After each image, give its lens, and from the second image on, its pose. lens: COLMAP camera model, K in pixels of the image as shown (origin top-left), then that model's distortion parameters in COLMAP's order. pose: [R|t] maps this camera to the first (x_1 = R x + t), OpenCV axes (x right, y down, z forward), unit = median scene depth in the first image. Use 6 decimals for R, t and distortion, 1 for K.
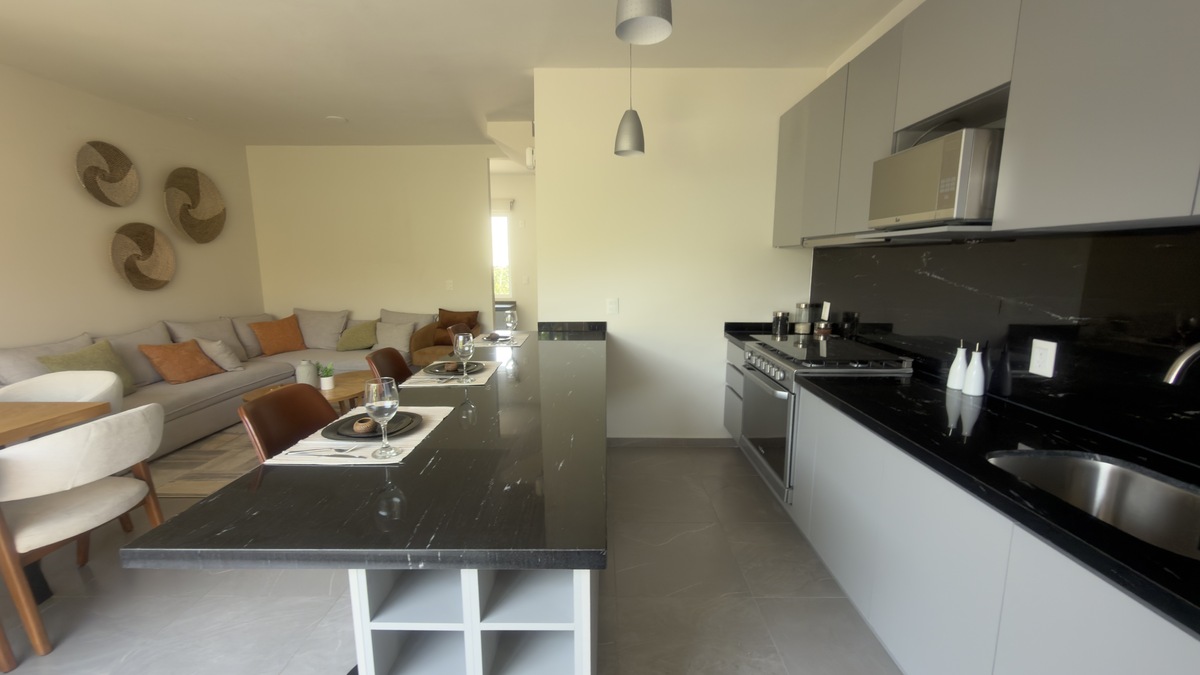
lens RADIAL K [[473.0, 0, 600.7], [0, 473.0, 338.9], [0, 0, 1]] dist [-0.000136, -0.000432]
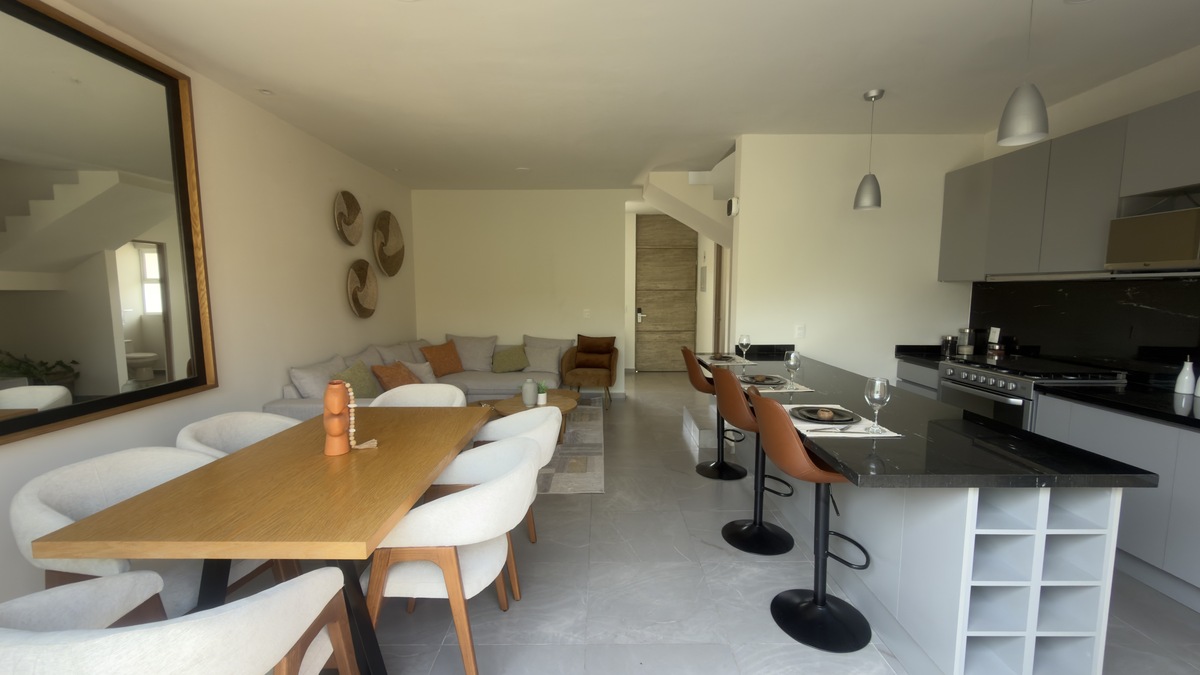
lens RADIAL K [[473.0, 0, 601.3], [0, 473.0, 339.4], [0, 0, 1]] dist [-0.000136, -0.000432]
pose [[0.999997, -0.000384, 0.002279, -0.419403], [0.000515, 0.998323, -0.057890, 0.015969], [-0.002253, 0.057891, 0.998320, -0.143245]]
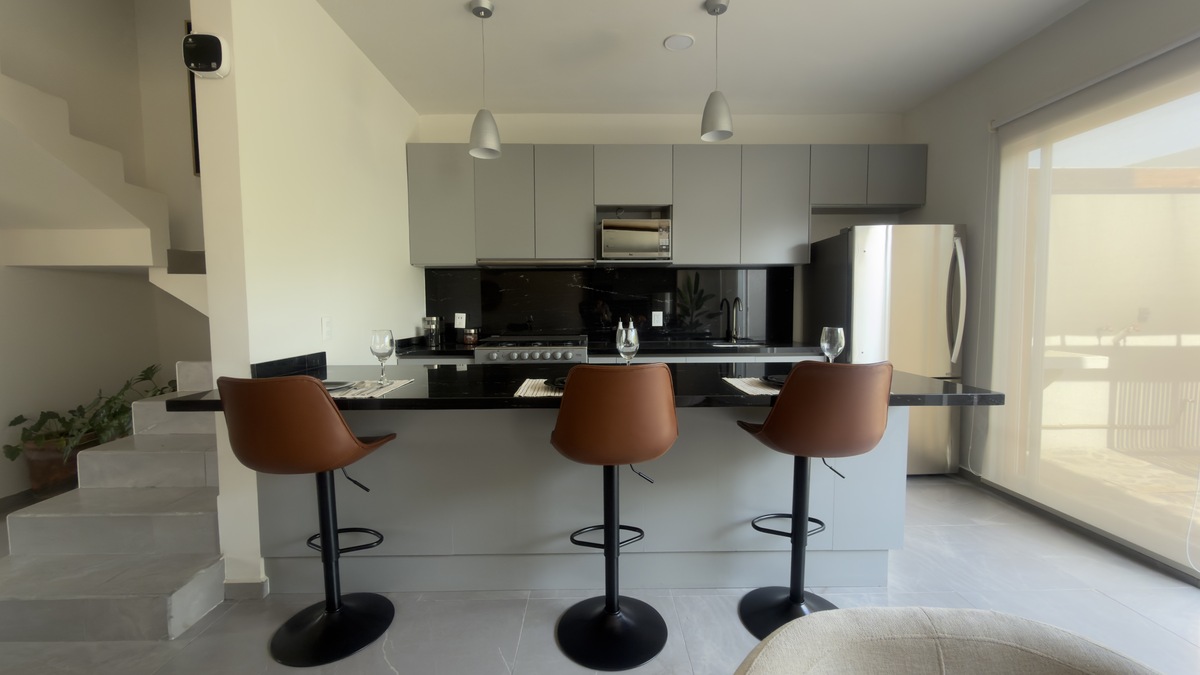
lens RADIAL K [[473.0, 0, 592.4], [0, 473.0, 337.9], [0, 0, 1]] dist [-0.000136, -0.000432]
pose [[-0.012828, -0.069311, 0.997513, -0.605570], [0.170257, 0.982876, 0.070484, -0.037098], [-0.985316, 0.170738, -0.000808, 0.563762]]
